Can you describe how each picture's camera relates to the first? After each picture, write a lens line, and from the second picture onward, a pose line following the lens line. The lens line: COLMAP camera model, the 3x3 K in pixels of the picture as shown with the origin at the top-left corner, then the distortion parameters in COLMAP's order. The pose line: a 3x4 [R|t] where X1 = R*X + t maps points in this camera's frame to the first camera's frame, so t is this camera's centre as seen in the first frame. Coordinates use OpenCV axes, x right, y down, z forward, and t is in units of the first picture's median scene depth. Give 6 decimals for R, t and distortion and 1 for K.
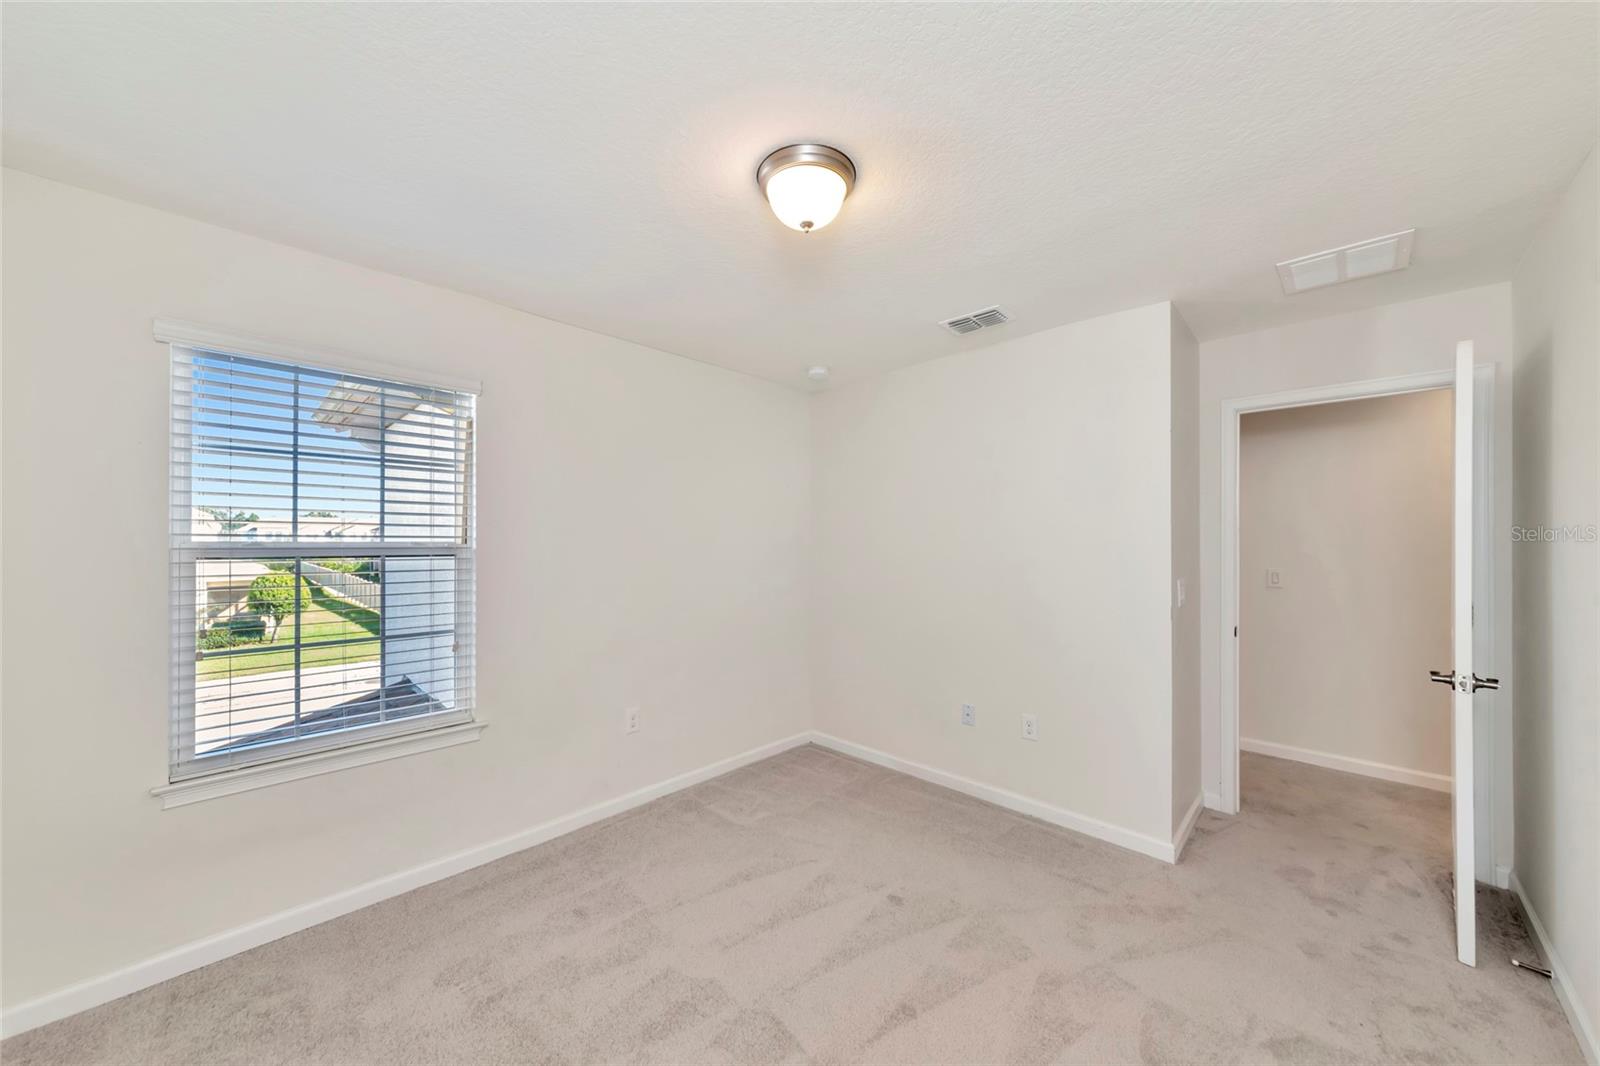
lens RADIAL K [[572.7, 0, 792.9], [0, 572.7, 543.9], [0, 0, 1]] dist [0.001050, 0.000324]
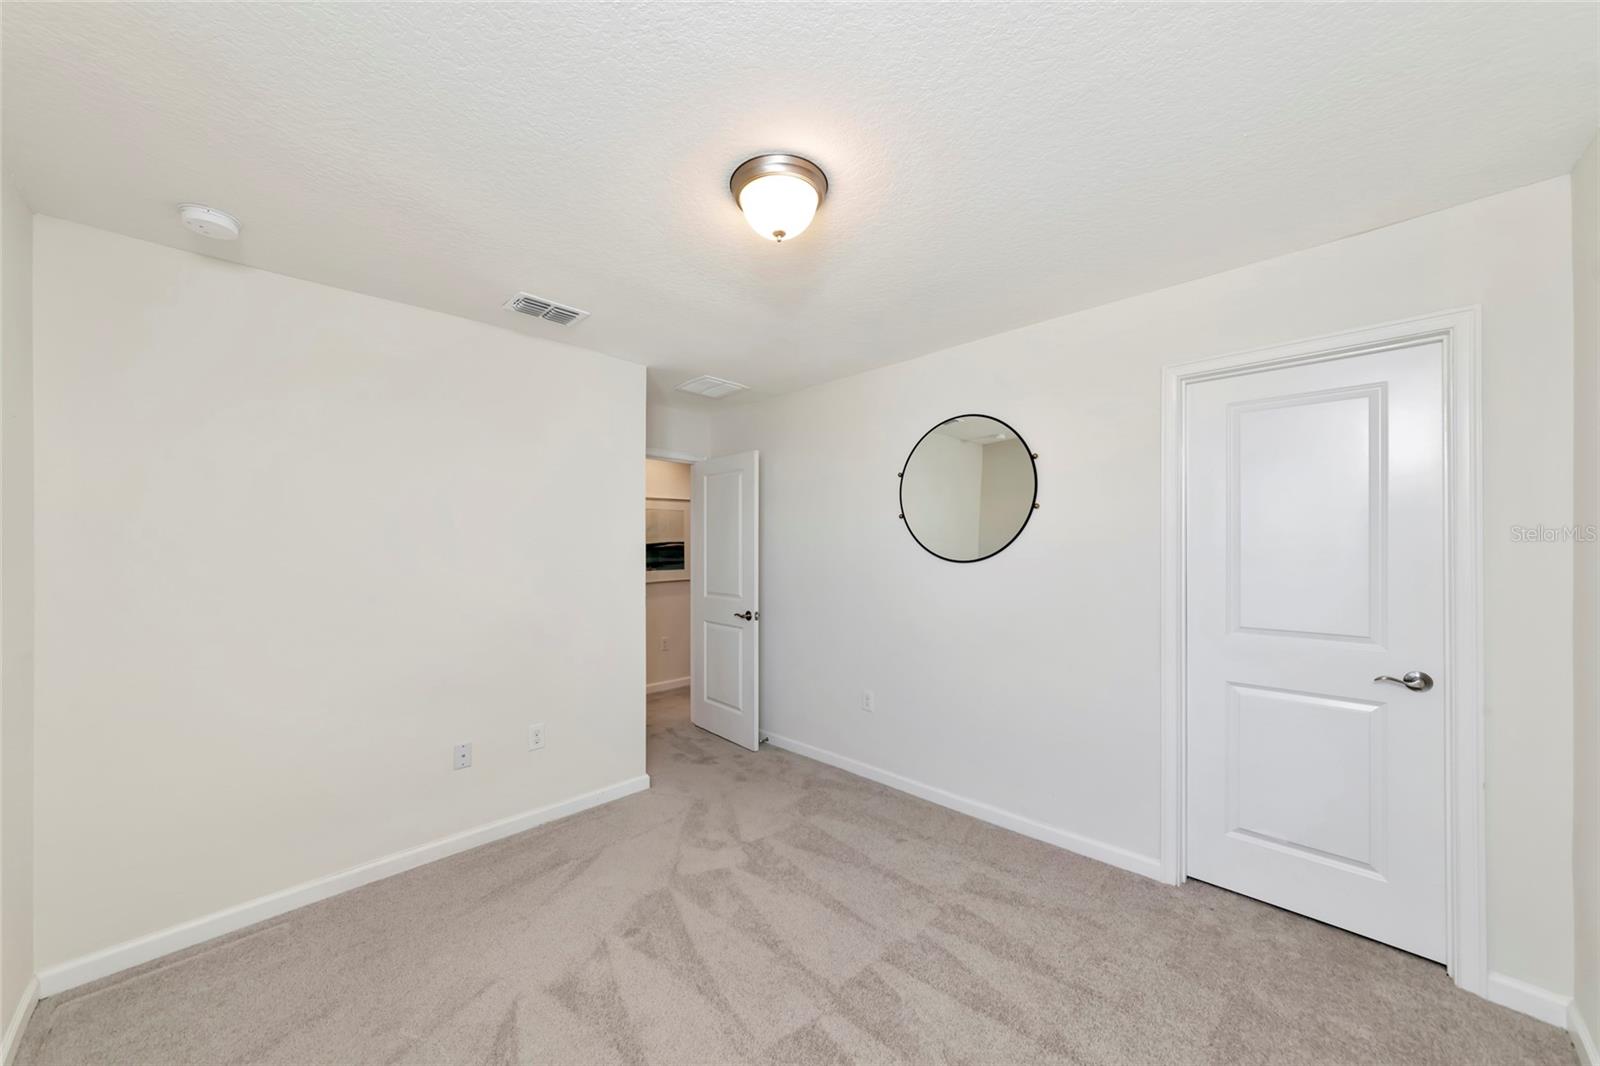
lens RADIAL K [[572.7, 0, 801.3], [0, 572.7, 544.0], [0, 0, 1]] dist [0.001050, 0.000324]
pose [[-0.019801, 0.006932, 0.999780, -0.632067], [0.006660, 0.999955, -0.006802, 0.000980], [-0.999782, 0.006524, -0.019846, 0.620067]]
